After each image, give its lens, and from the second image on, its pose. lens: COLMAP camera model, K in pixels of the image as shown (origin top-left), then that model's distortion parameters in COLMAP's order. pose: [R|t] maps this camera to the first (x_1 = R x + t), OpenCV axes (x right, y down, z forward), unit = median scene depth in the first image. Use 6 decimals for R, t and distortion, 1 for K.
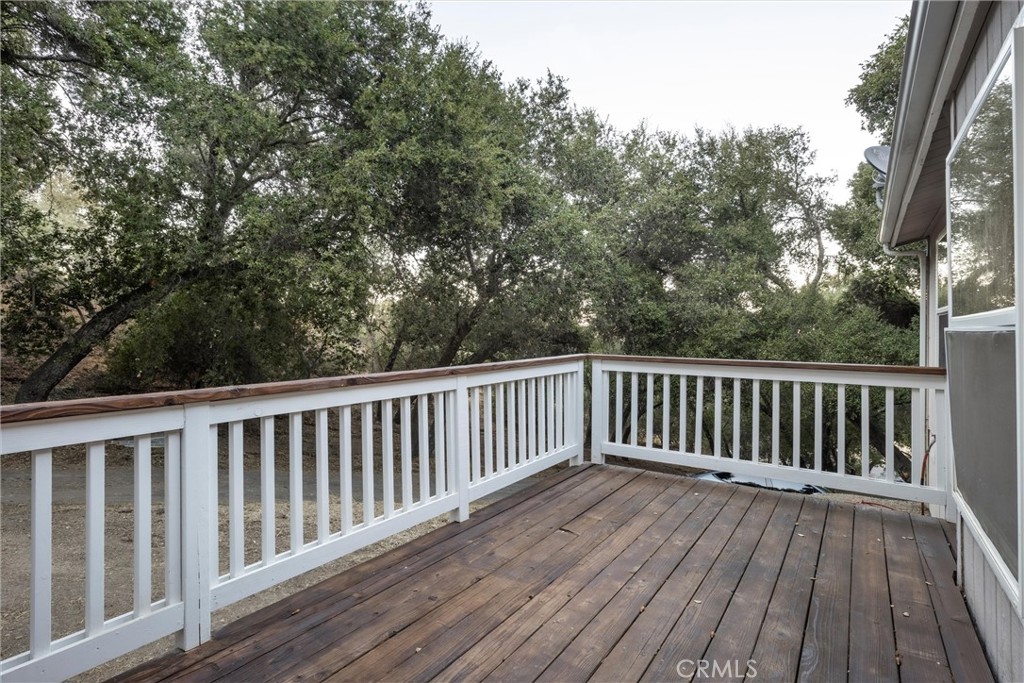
lens RADIAL K [[474.7, 0, 512.0], [0, 474.7, 341.5], [0, 0, 1]] dist [-0.039408, 0.000890]
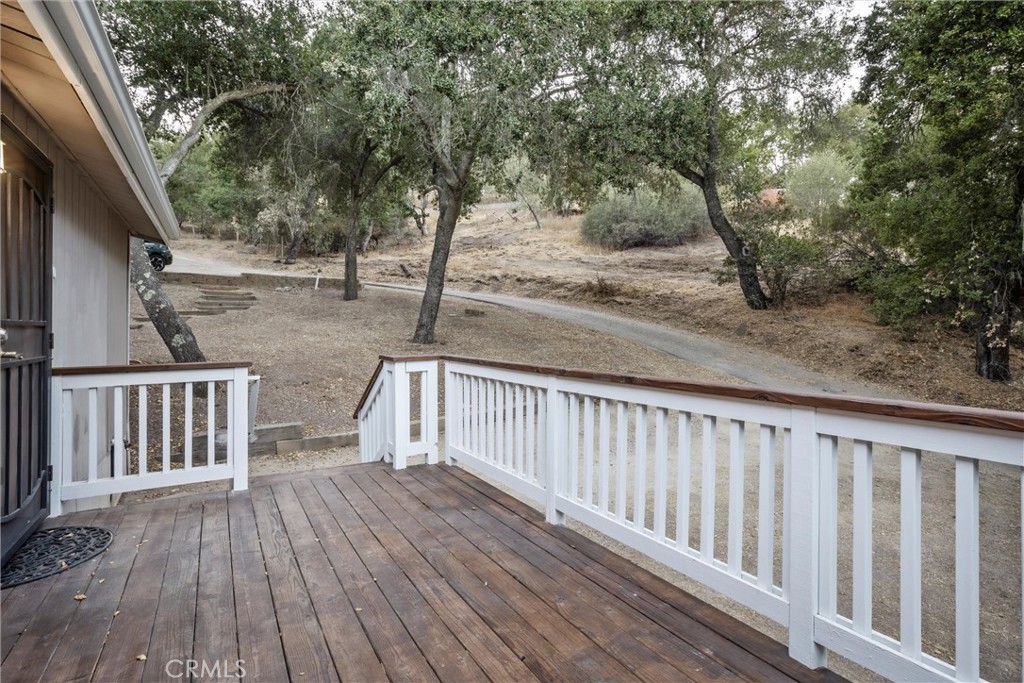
lens RADIAL K [[508.7, 0, 512.2], [0, 508.7, 324.3], [0, 0, 1]] dist [-0.000112, 0.000763]
pose [[-0.396066, -0.011179, -0.918154, 0.859781], [-0.010785, 0.999914, -0.007522, -0.018591], [0.918159, 0.006923, -0.396152, 1.335896]]
